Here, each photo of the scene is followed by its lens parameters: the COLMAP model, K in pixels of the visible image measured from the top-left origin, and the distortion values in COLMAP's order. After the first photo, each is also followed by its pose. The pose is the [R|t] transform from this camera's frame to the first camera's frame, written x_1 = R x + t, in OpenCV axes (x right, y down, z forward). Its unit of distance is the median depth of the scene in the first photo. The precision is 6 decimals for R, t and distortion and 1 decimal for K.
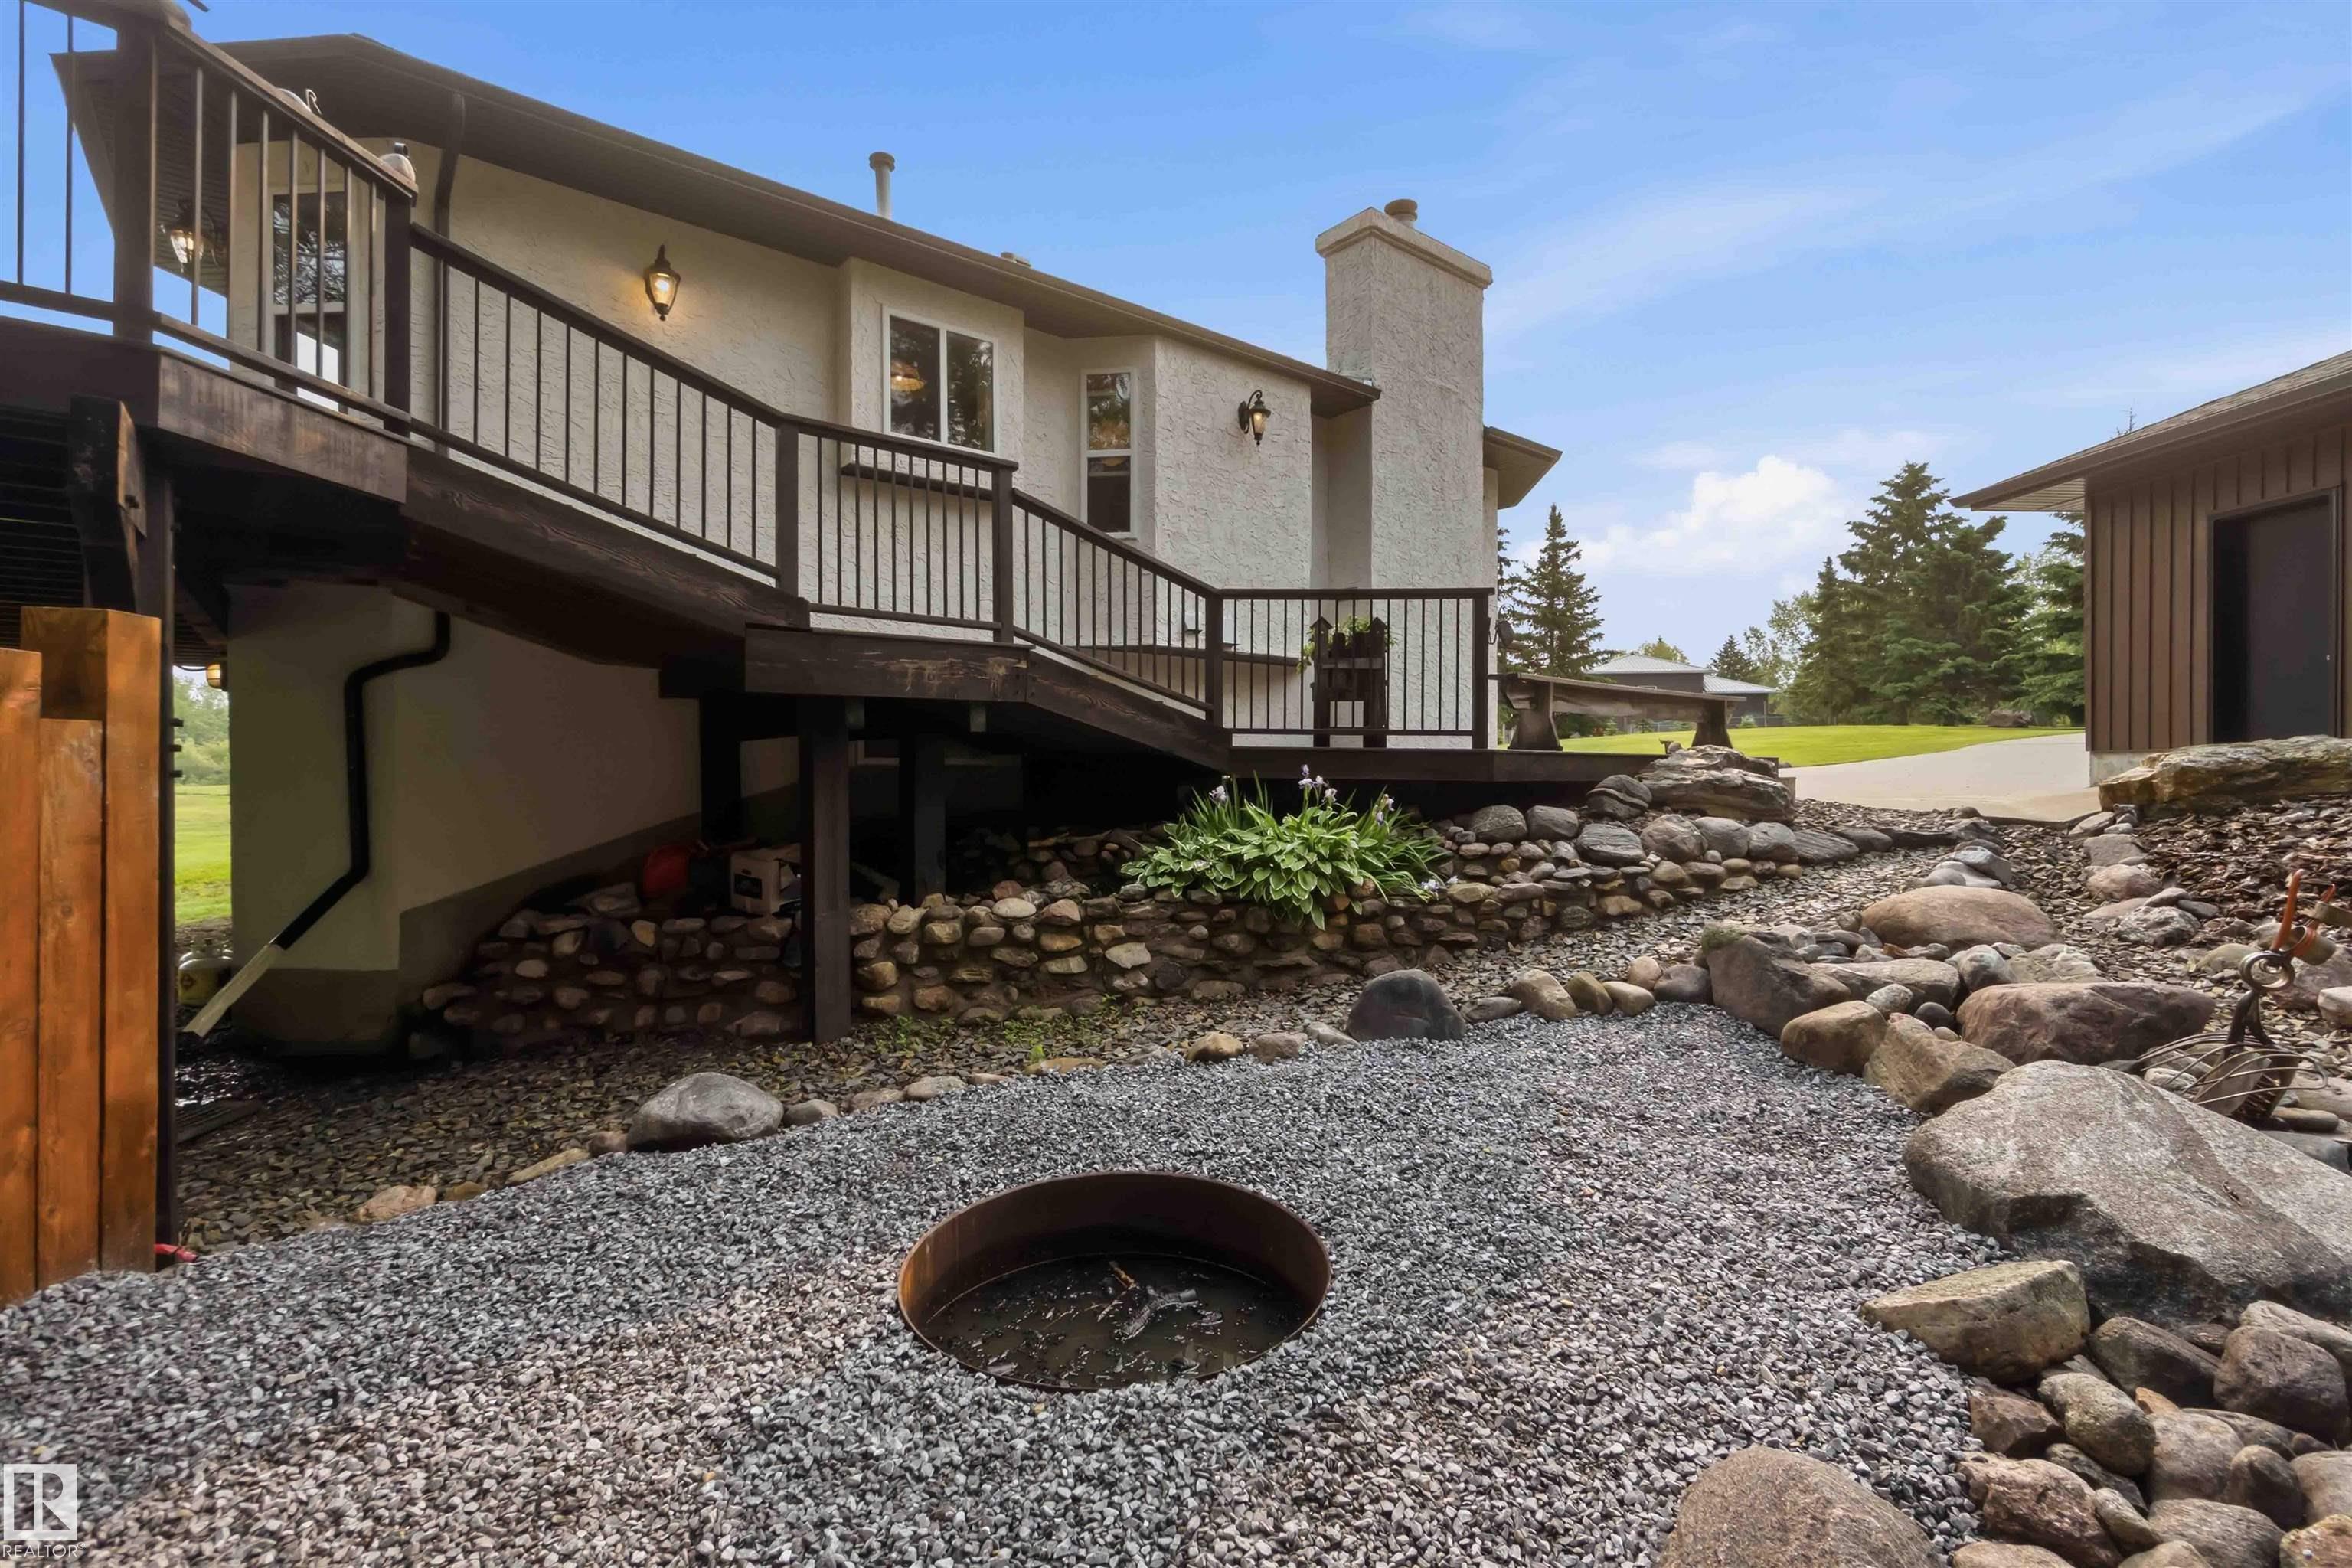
lens RADIAL K [[1043.5, 0, 1229.4], [0, 1043.5, 770.8], [0, 0, 1]] dist [-0.003091, 0.002040]
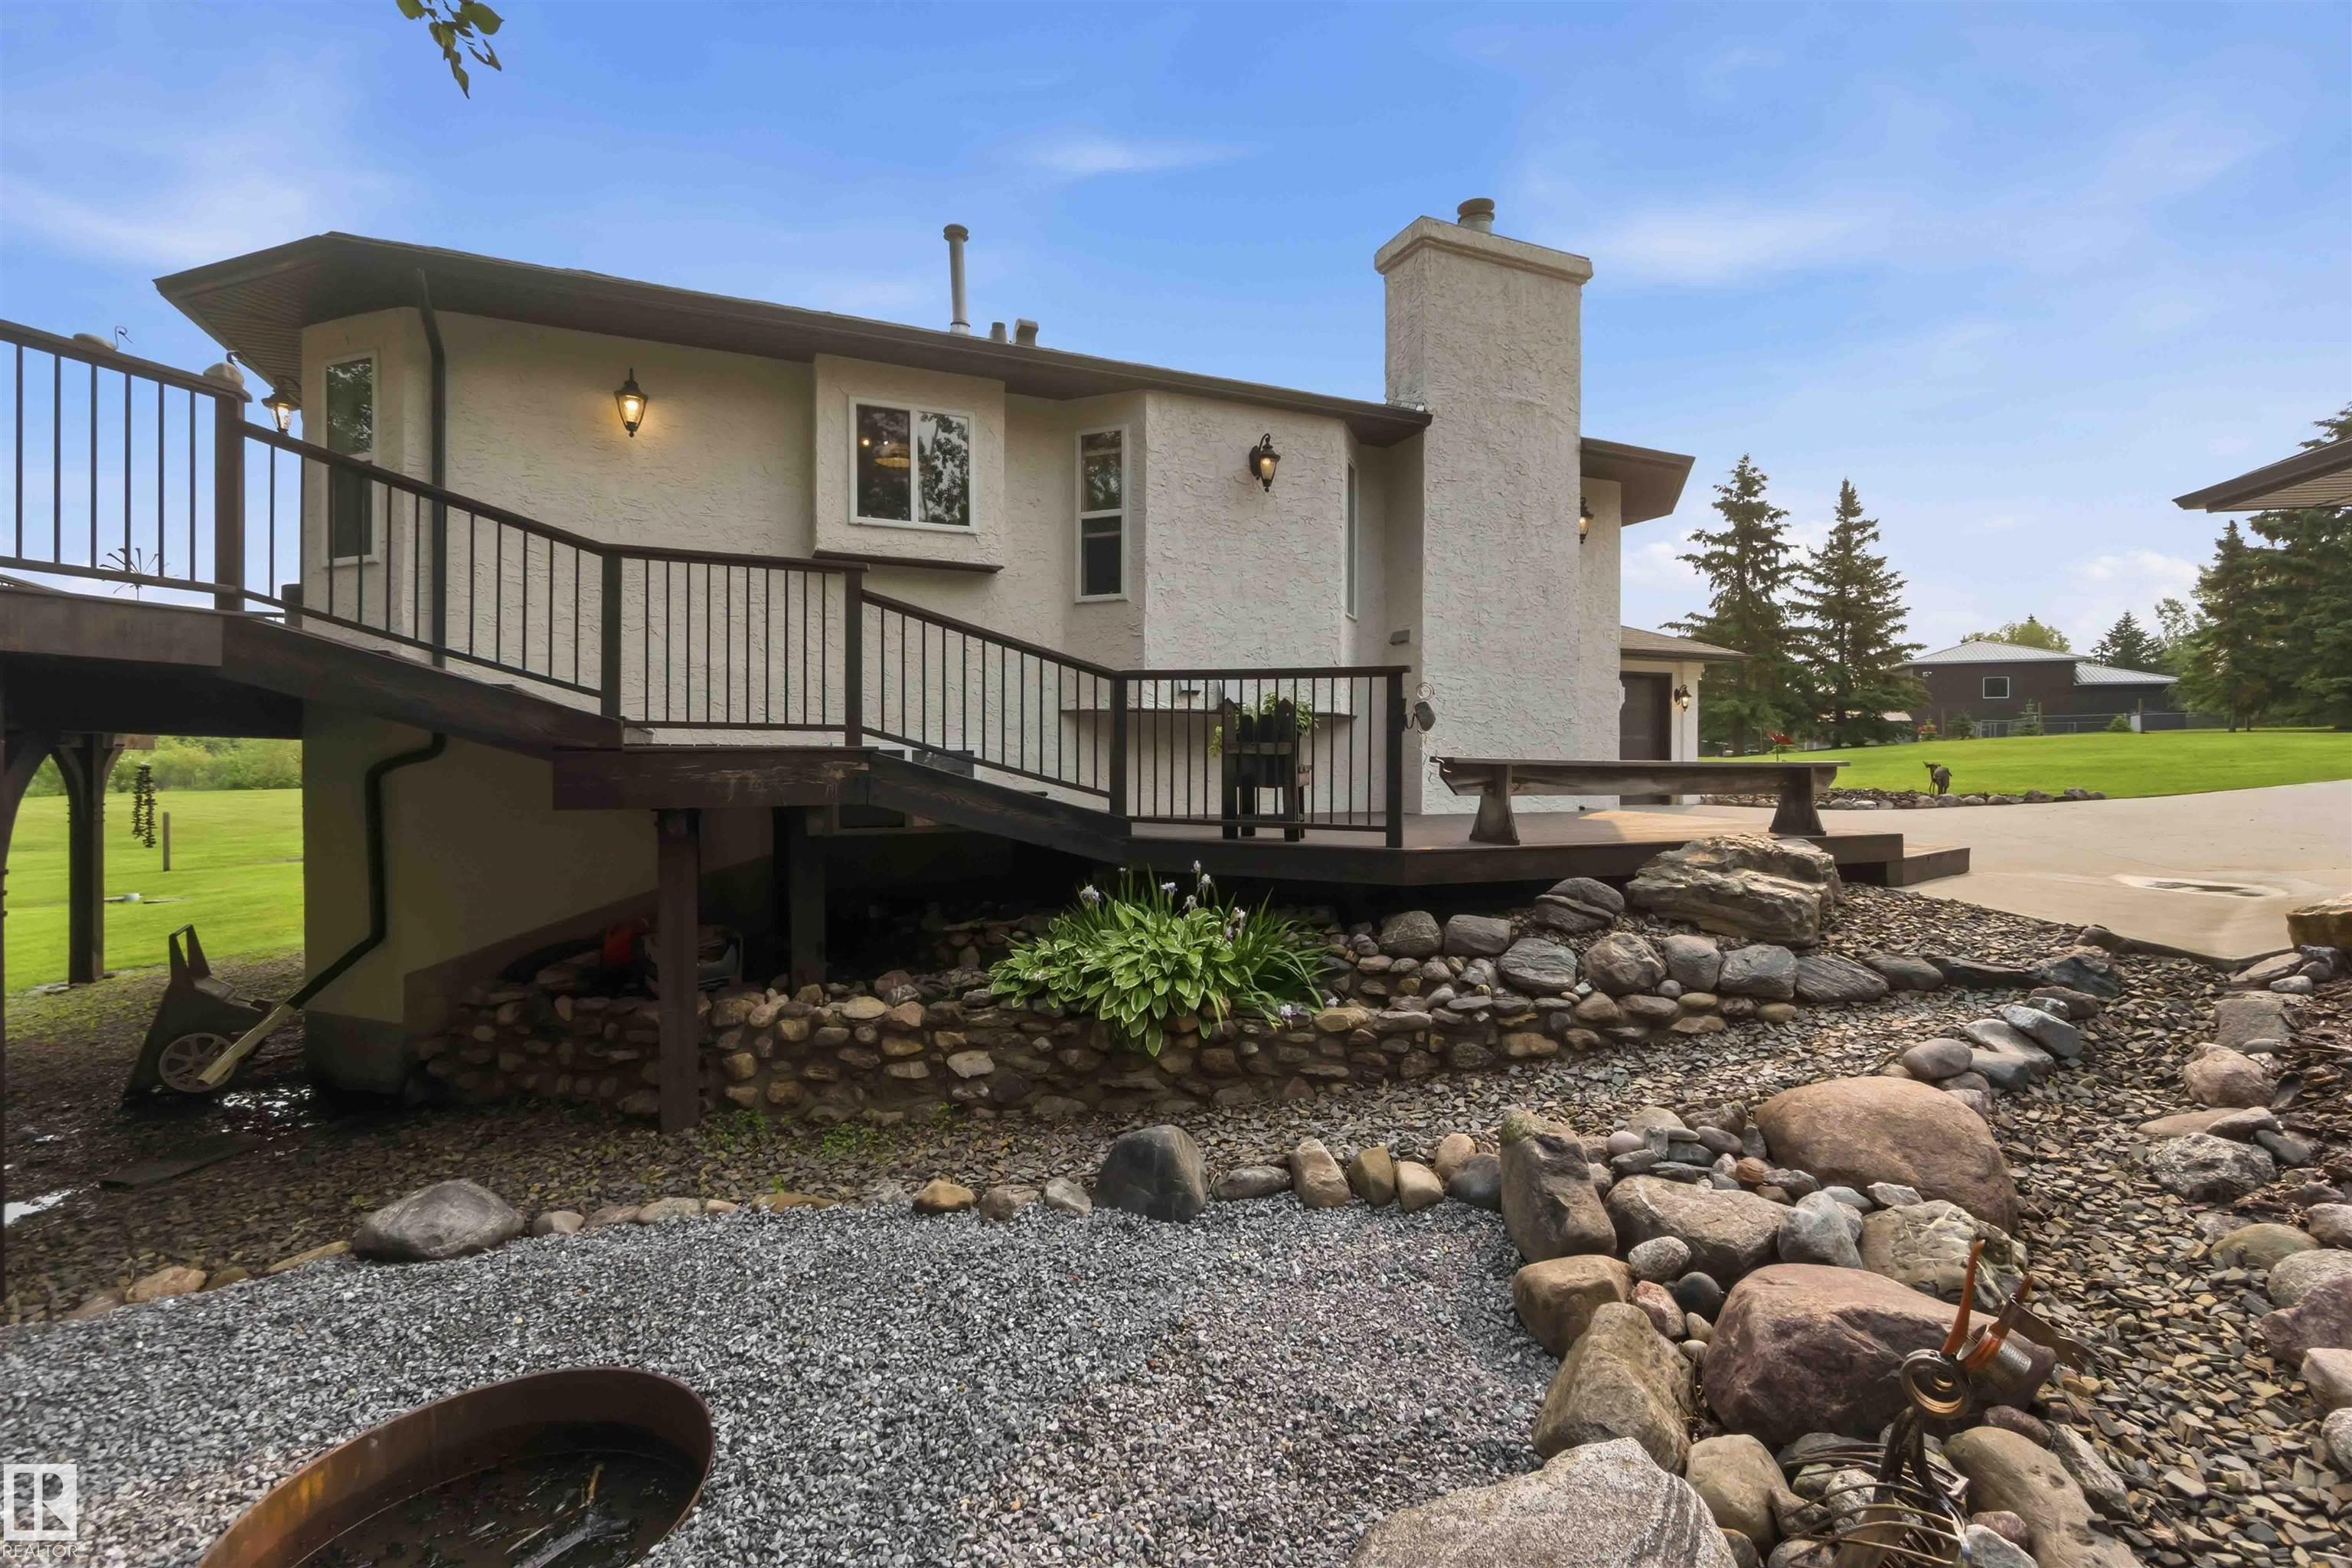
lens RADIAL K [[1043.5, 0, 1195.9], [0, 1043.5, 772.1], [0, 0, 1]] dist [-0.003091, 0.002040]
pose [[0.962591, 0.007536, -0.270854, 0.329848], [-0.007375, 0.999972, 0.001611, -0.088065], [0.270858, 0.000447, 0.962619, 0.108819]]
